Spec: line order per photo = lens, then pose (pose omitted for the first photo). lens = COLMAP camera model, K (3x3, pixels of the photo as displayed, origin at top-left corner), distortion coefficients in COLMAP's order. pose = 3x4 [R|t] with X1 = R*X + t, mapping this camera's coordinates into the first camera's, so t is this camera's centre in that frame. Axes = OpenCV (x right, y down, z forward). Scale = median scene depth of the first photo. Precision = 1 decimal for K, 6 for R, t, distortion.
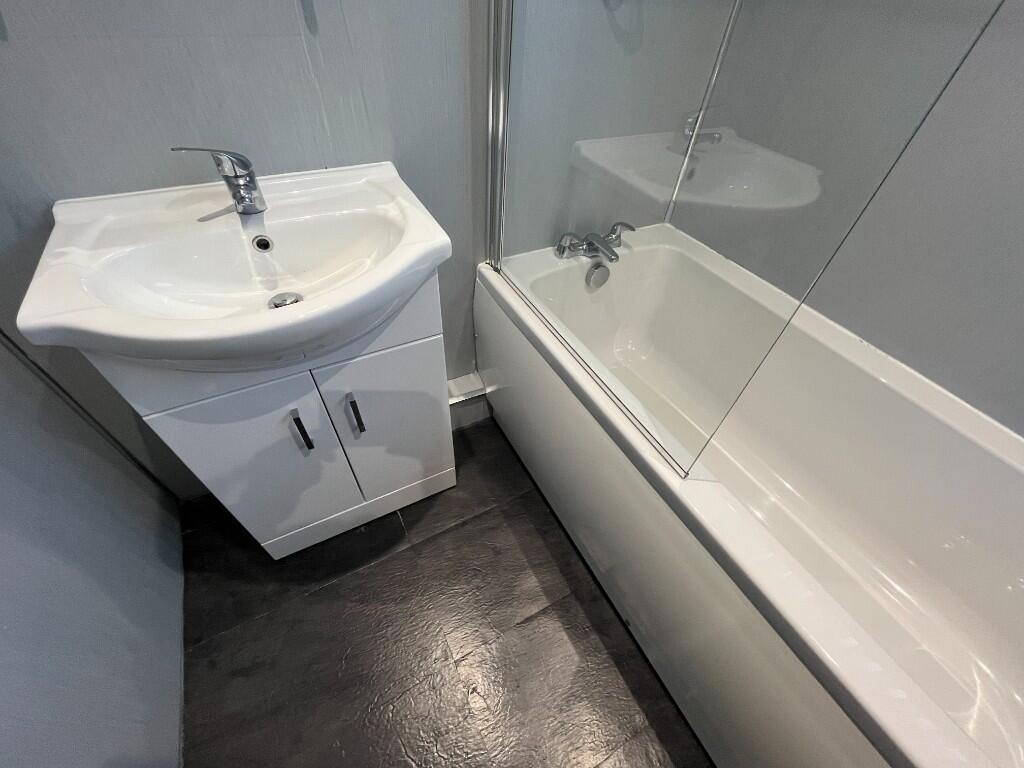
lens RADIAL K [[416.2, 0, 512.0], [0, 416.2, 384.0], [0, 0, 1]] dist [-0.004743, -0.000088]
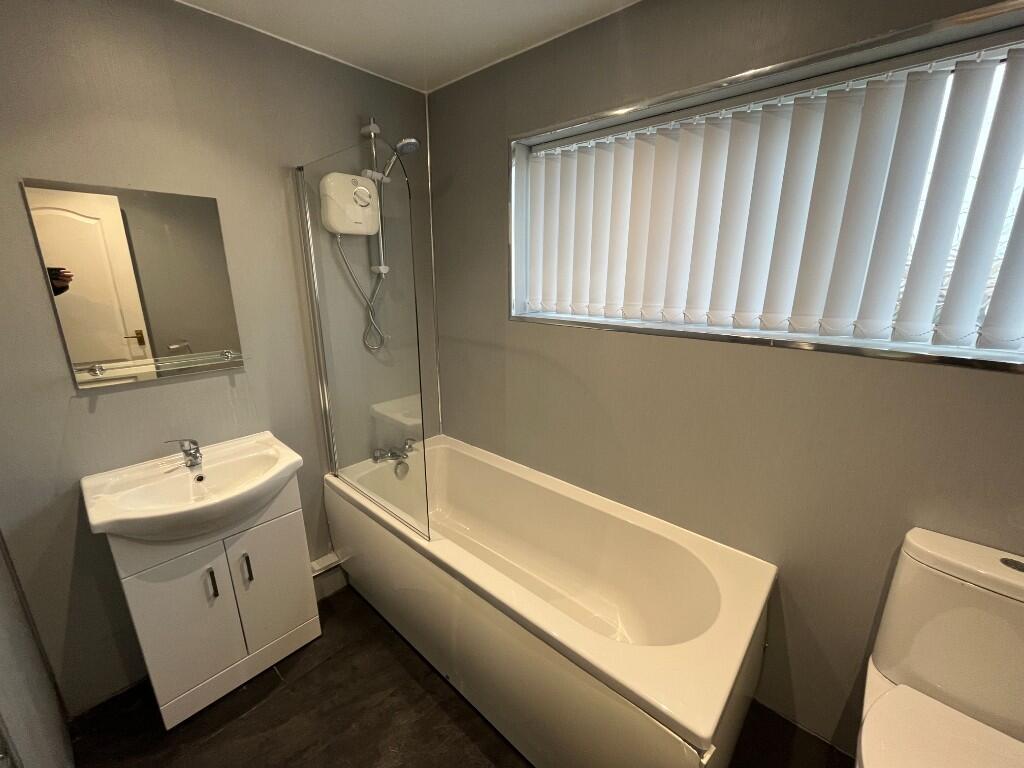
lens RADIAL K [[416.2, 0, 512.0], [0, 416.2, 384.0], [0, 0, 1]] dist [-0.004743, -0.000088]
pose [[0.939933, -0.141310, 0.310737, 0.183066], [0.279652, 0.840781, -0.463553, 0.447819], [-0.195758, 0.522607, 0.829796, -0.850424]]
